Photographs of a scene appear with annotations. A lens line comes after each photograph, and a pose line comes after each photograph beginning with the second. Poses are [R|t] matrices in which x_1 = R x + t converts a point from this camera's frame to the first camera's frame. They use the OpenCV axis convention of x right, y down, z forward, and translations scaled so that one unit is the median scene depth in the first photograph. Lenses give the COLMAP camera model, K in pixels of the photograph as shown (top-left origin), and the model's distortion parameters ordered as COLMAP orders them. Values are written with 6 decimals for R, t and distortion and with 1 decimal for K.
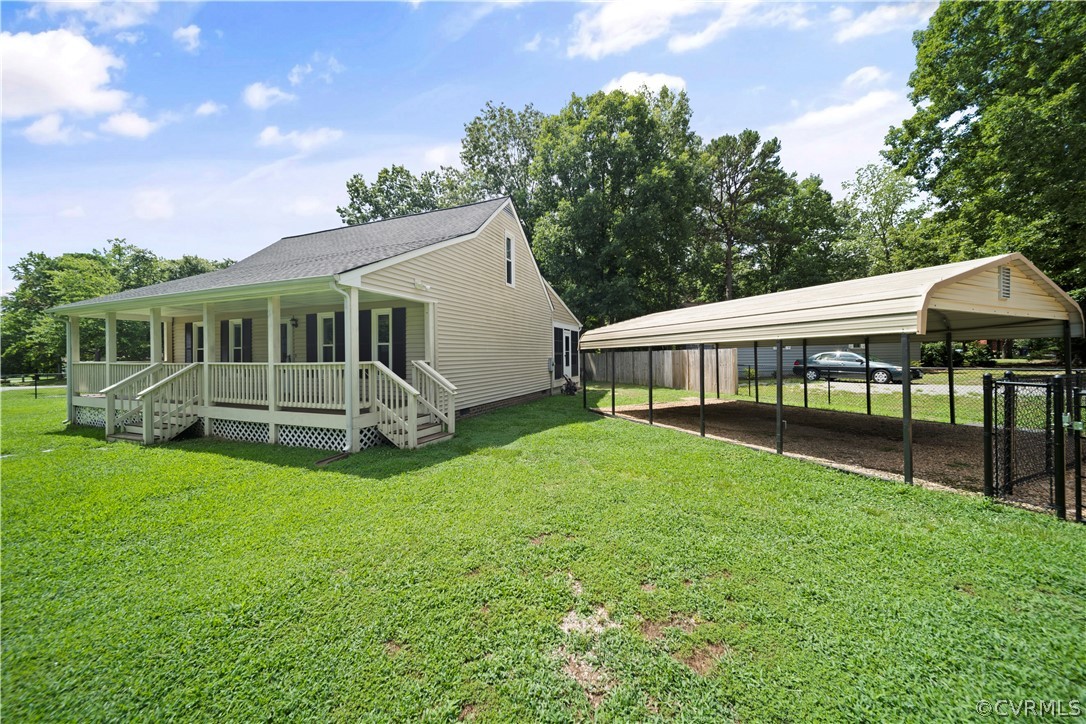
lens RADIAL K [[384.7, 0, 542.9], [0, 384.7, 355.8], [0, 0, 1]] dist [-0.001257, -0.000205]
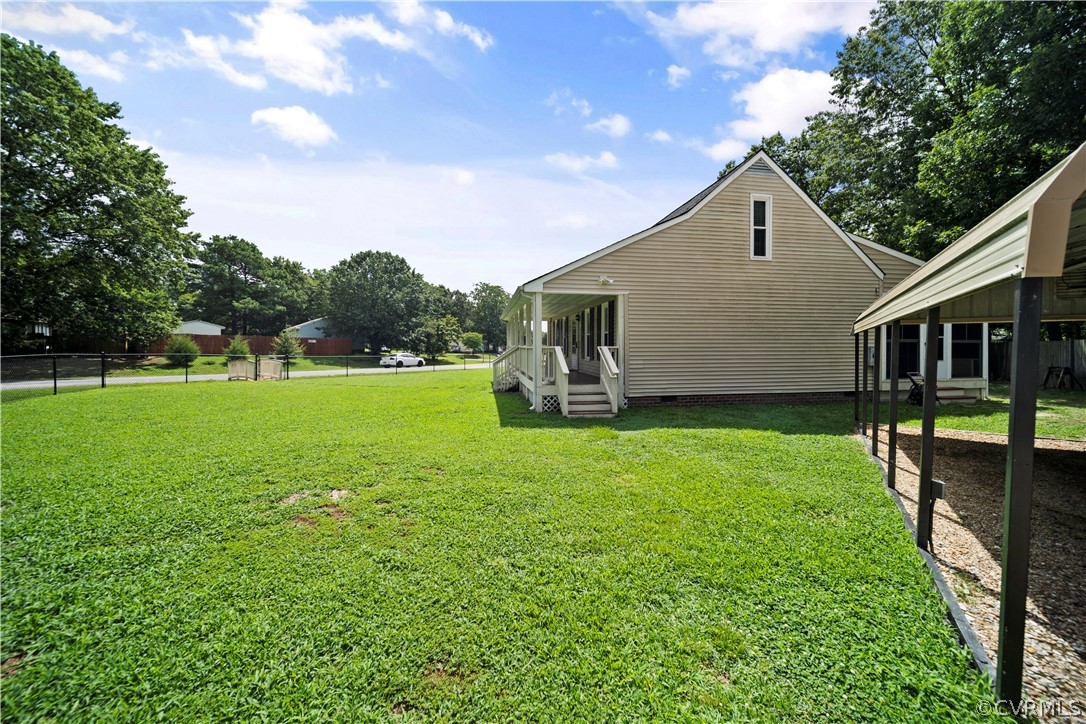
lens RADIAL K [[384.7, 0, 544.0], [0, 384.7, 353.6], [0, 0, 1]] dist [-0.001257, -0.000205]
pose [[0.508661, 0.025031, -0.860603, 0.504799], [-0.005154, 0.999648, 0.026030, 0.003826], [0.860951, -0.008805, 0.508611, 0.226319]]
